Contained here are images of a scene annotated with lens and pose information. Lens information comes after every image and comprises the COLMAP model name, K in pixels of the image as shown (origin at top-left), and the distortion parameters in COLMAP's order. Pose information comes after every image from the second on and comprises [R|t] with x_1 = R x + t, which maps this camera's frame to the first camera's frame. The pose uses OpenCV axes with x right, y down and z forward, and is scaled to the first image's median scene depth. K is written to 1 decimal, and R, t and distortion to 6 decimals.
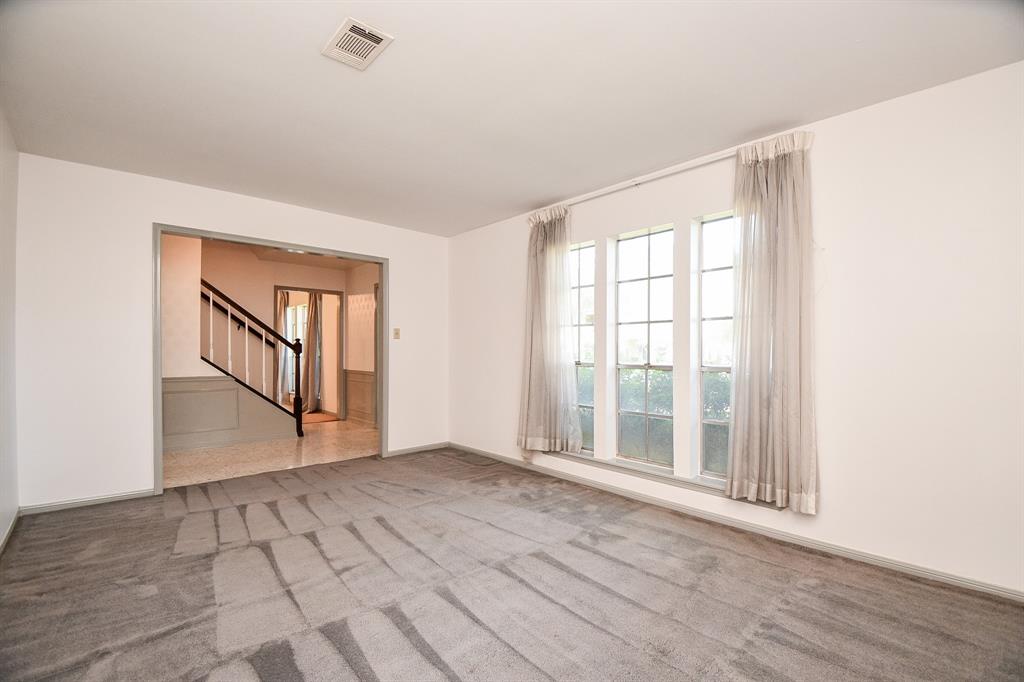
lens RADIAL K [[455.1, 0, 513.7], [0, 455.1, 352.8], [0, 0, 1]] dist [0.002800, -0.013712]
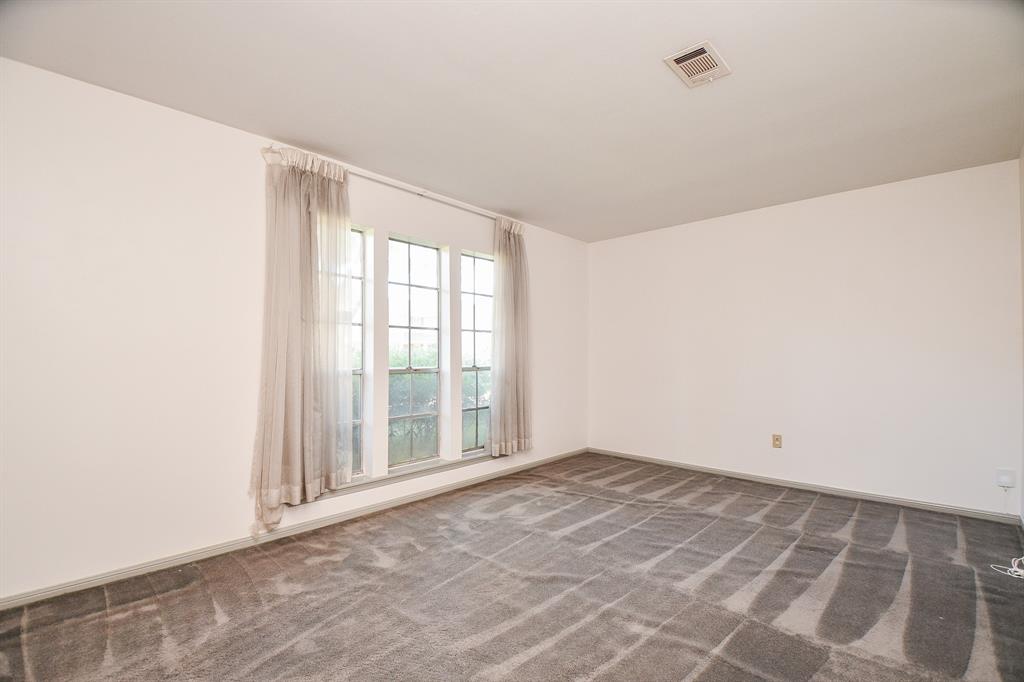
lens RADIAL K [[455.1, 0, 513.7], [0, 455.1, 352.8], [0, 0, 1]] dist [0.002800, -0.013712]
pose [[-0.099838, -0.003246, 0.994998, -0.744659], [-0.000325, 0.999995, 0.003229, -0.012938], [-0.995004, -0.000001, -0.099839, 0.851520]]
